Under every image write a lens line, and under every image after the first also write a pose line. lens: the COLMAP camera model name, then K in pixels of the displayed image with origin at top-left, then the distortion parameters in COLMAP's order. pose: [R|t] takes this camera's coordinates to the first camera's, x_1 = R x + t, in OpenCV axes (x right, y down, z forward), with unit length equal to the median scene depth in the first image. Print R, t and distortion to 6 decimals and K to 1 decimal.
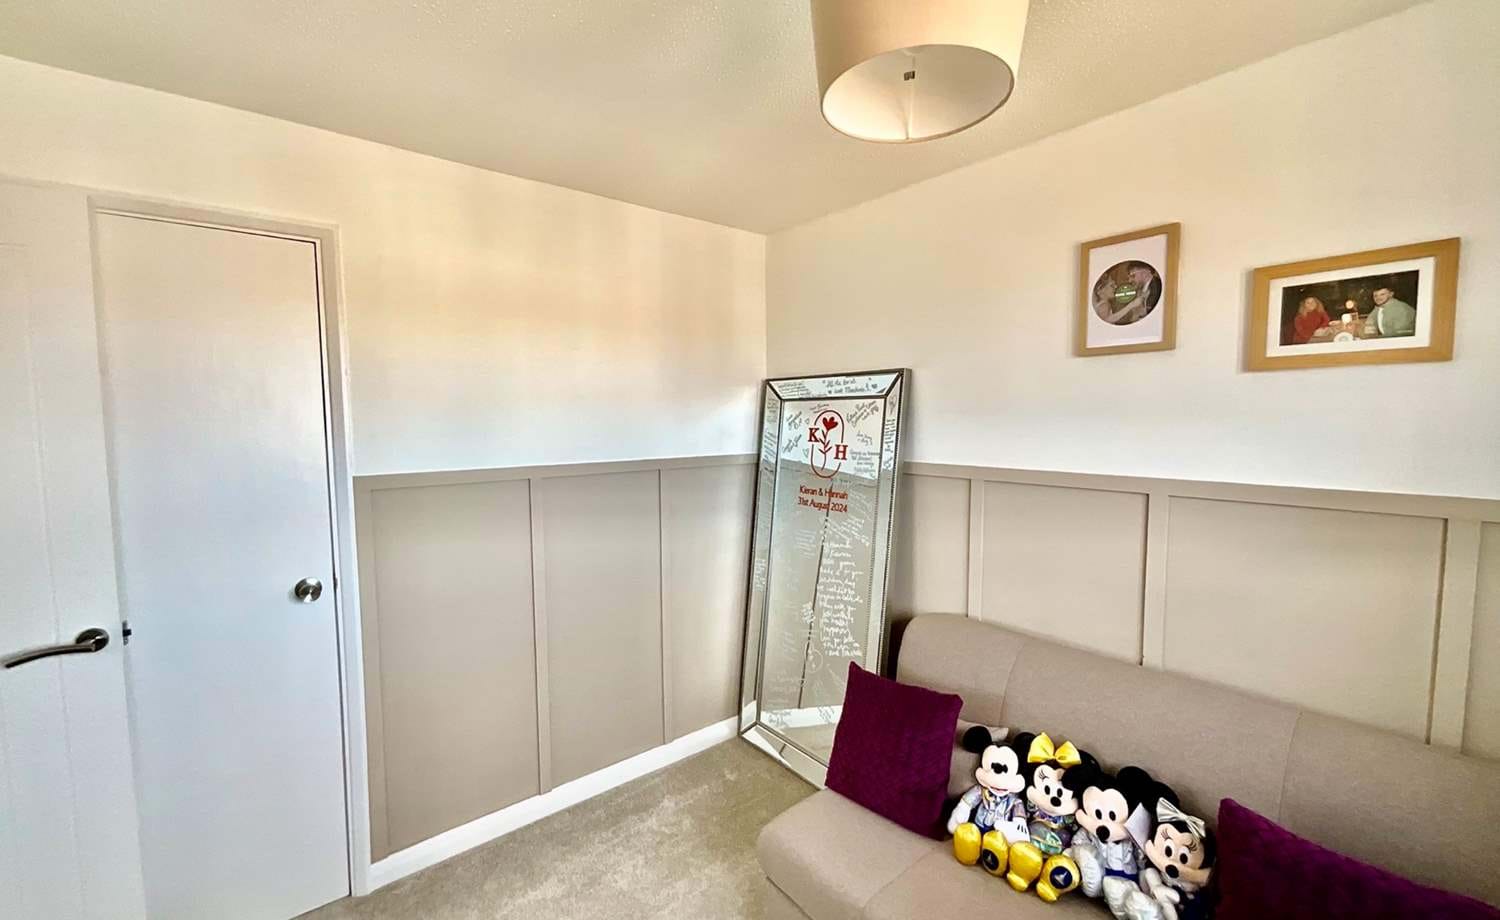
lens RADIAL K [[608.0, 0, 749.9], [0, 608.0, 467.5], [0, 0, 1]] dist [0.000169, -0.000124]
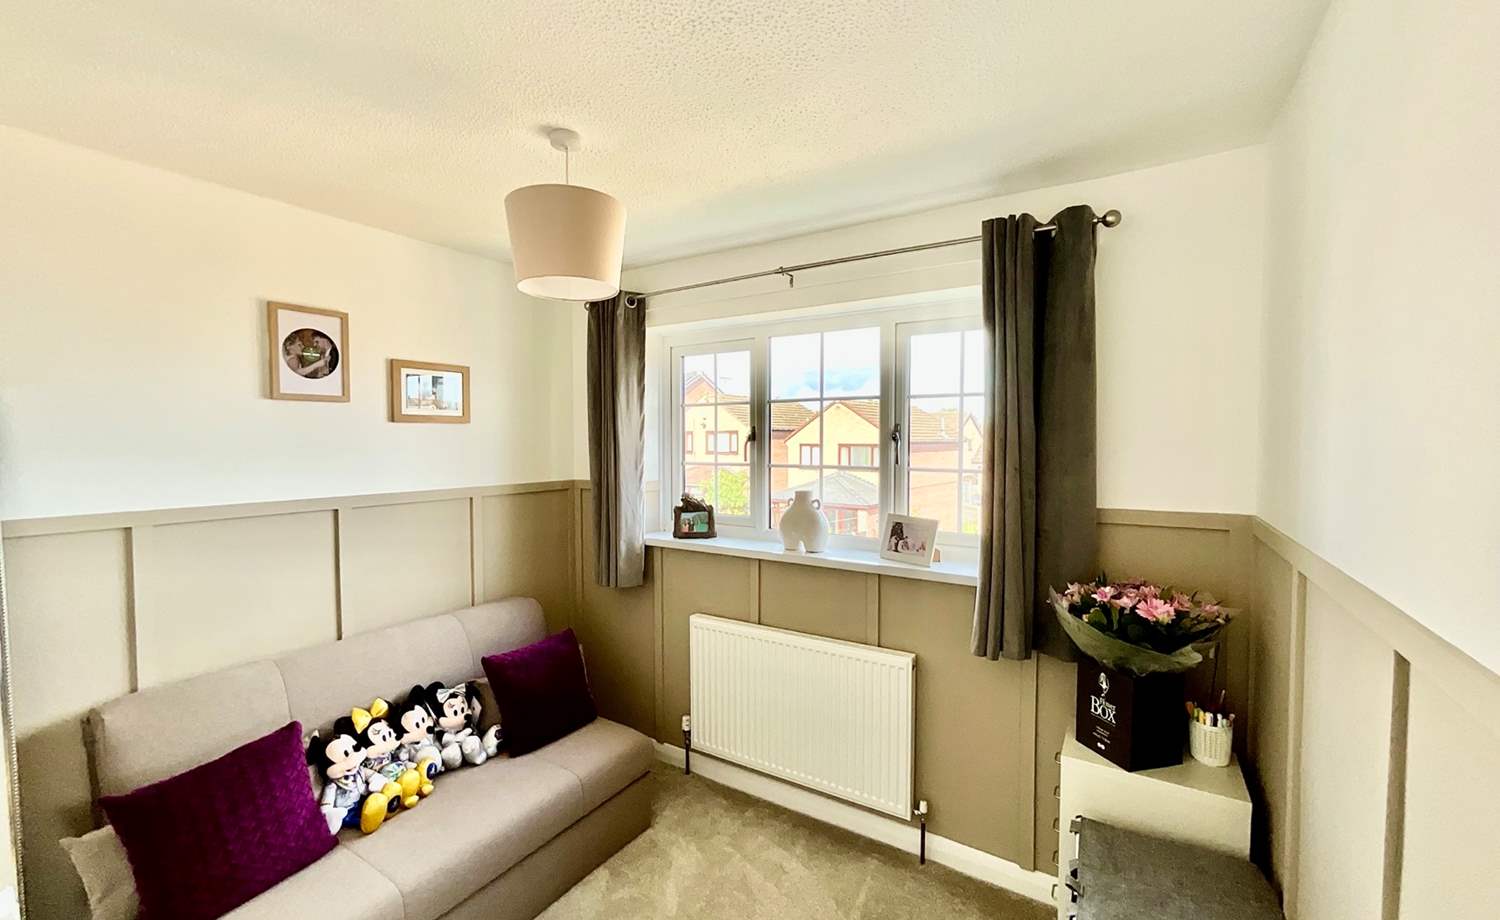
lens RADIAL K [[608.0, 0, 763.6], [0, 608.0, 460.7], [0, 0, 1]] dist [0.000169, -0.000124]
pose [[-0.340901, -0.035270, 0.939437, -0.914003], [0.074152, 0.995174, 0.064270, -0.078387], [-0.937170, 0.091571, -0.336641, 0.573948]]
